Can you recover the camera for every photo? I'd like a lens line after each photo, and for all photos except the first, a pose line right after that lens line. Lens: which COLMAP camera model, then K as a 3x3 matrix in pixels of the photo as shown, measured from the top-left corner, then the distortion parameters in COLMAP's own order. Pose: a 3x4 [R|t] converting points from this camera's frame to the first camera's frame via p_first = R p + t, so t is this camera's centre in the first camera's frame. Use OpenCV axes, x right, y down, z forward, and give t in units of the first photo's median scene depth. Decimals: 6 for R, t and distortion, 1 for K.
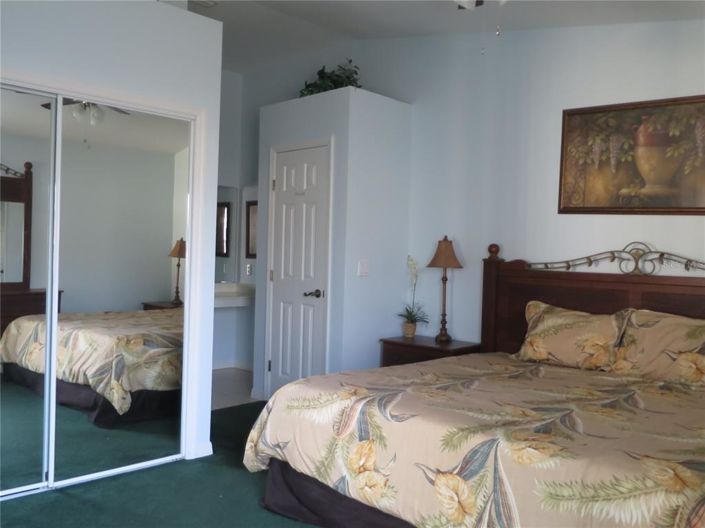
lens RADIAL K [[632.4, 0, 349.7], [0, 632.4, 263.9], [0, 0, 1]] dist [-0.037570, 0.006341]
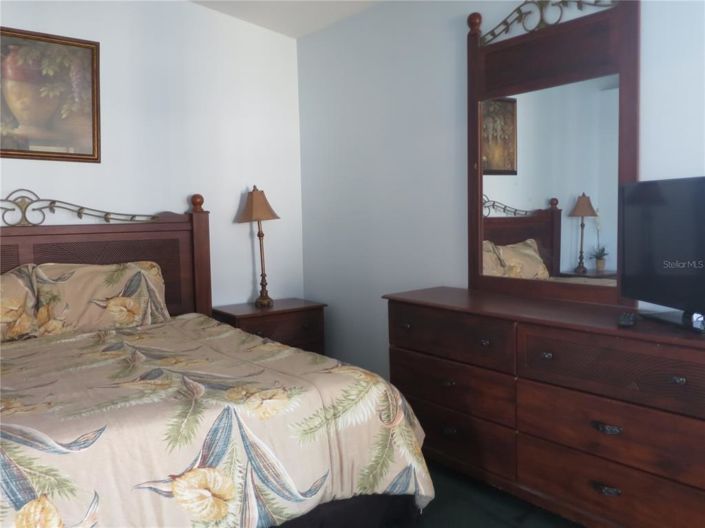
lens RADIAL K [[632.4, 0, 350.9], [0, 632.4, 260.9], [0, 0, 1]] dist [-0.037570, 0.006341]
pose [[0.169835, -0.107978, 0.979539, -0.357552], [0.037961, 0.993958, 0.102985, -0.008040], [-0.984741, 0.019694, 0.172908, 0.406837]]
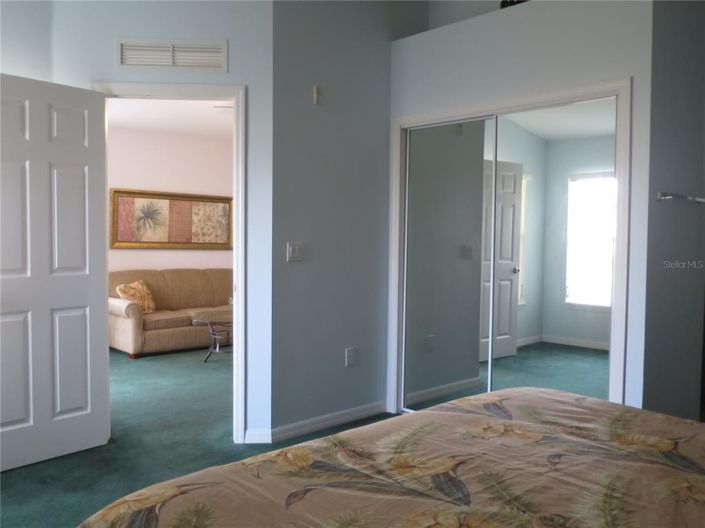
lens RADIAL K [[632.4, 0, 351.6], [0, 632.4, 264.0], [0, 0, 1]] dist [-0.037570, 0.006341]
pose [[-0.023268, 0.013659, -0.999636, 0.662508], [-0.033706, 0.999327, 0.014439, 0.009925], [0.999161, 0.034030, -0.022792, 0.659032]]
